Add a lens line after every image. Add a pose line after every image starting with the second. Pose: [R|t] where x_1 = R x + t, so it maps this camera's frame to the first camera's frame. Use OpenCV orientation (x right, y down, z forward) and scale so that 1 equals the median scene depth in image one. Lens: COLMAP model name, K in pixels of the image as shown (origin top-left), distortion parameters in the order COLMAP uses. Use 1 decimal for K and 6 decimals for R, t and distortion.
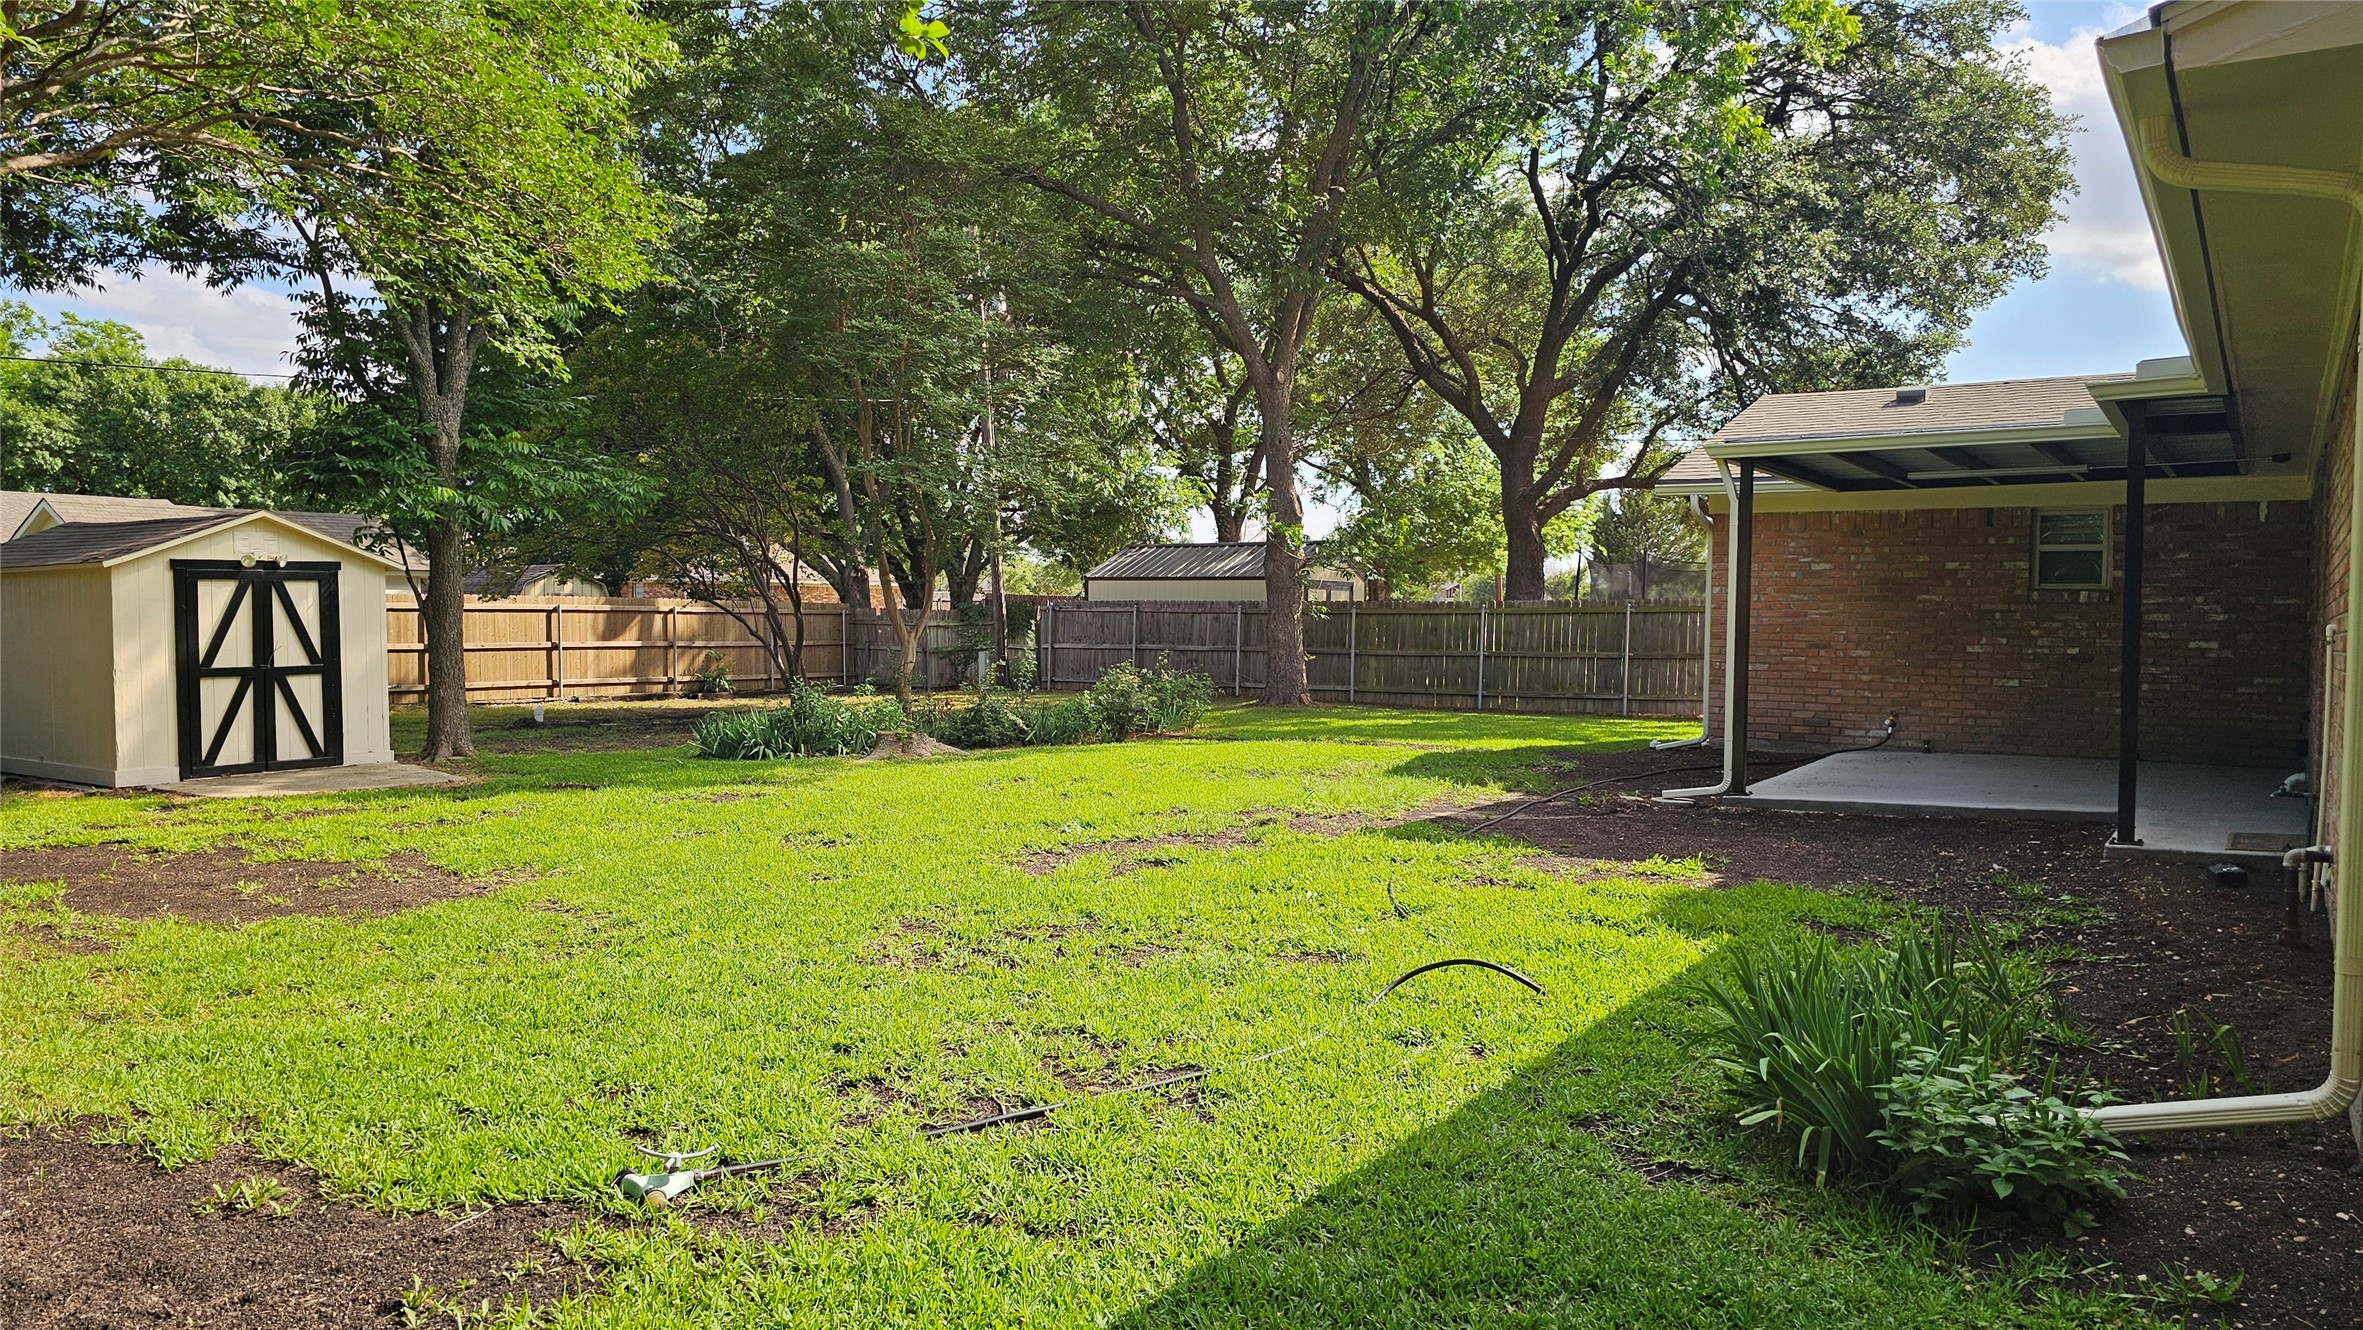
lens RADIAL K [[1584.8, 0, 1179.9], [0, 1584.8, 672.4], [0, 0, 1]] dist [0.048869, -0.046820]
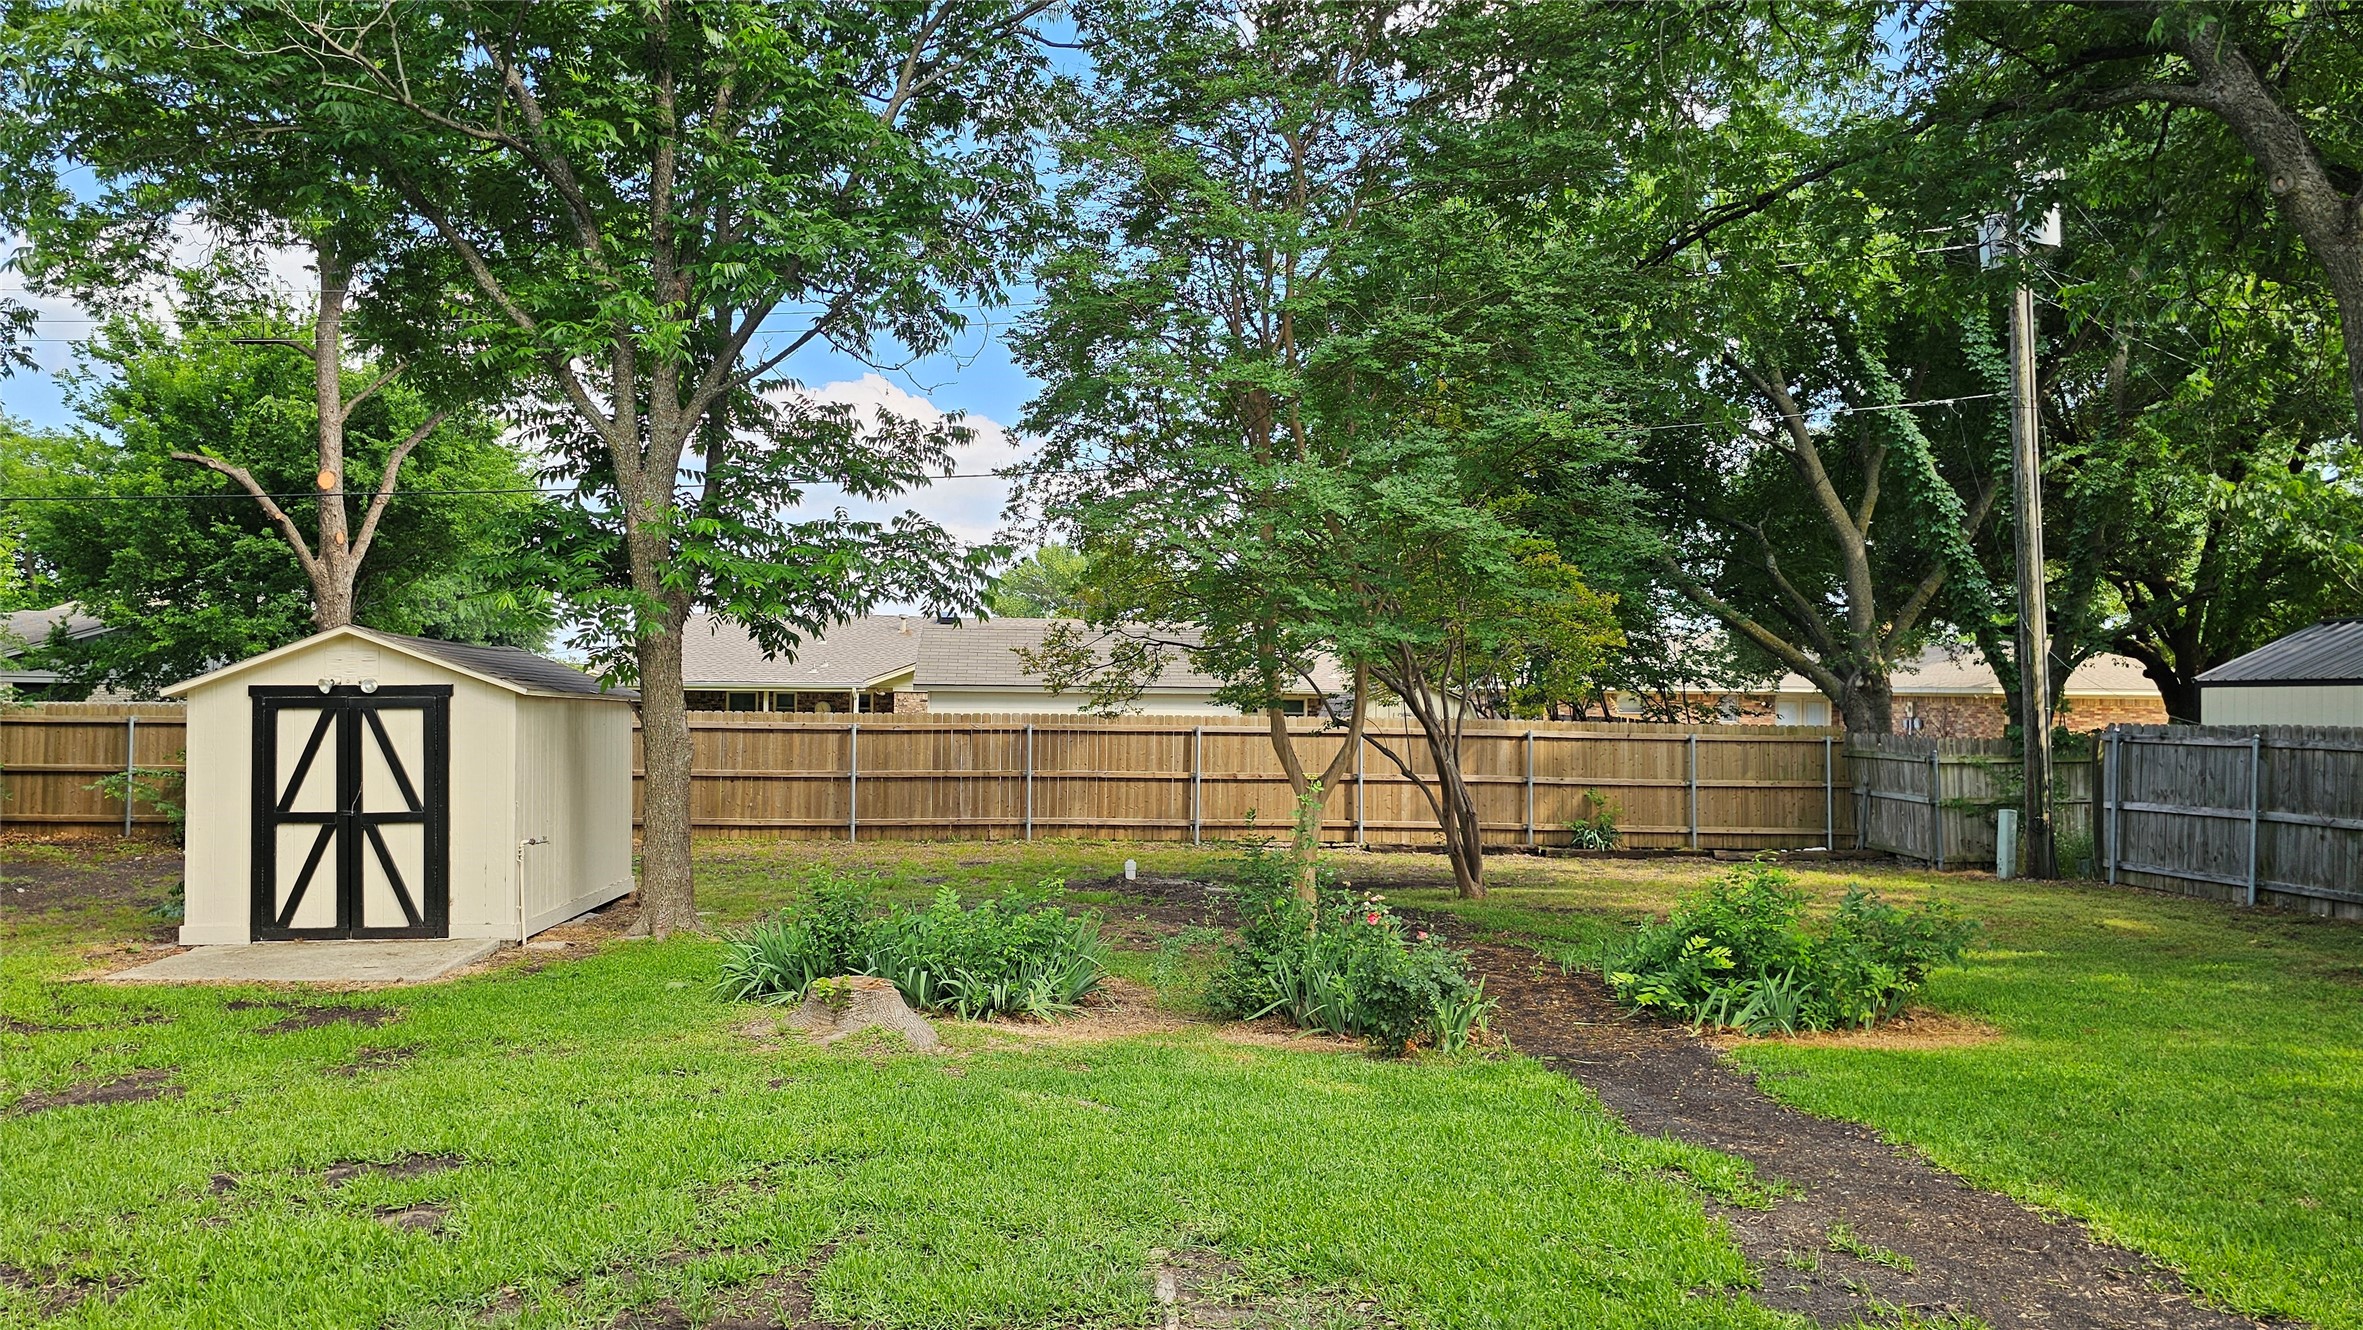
lens RADIAL K [[1584.8, 0, 1175.5], [0, 1584.8, 653.0], [0, 0, 1]] dist [0.048869, -0.046820]
pose [[0.620546, -0.028848, -0.783639, 0.342732], [-0.035505, 0.997265, -0.064828, -0.046524], [0.783366, 0.068052, 0.617825, 0.803986]]
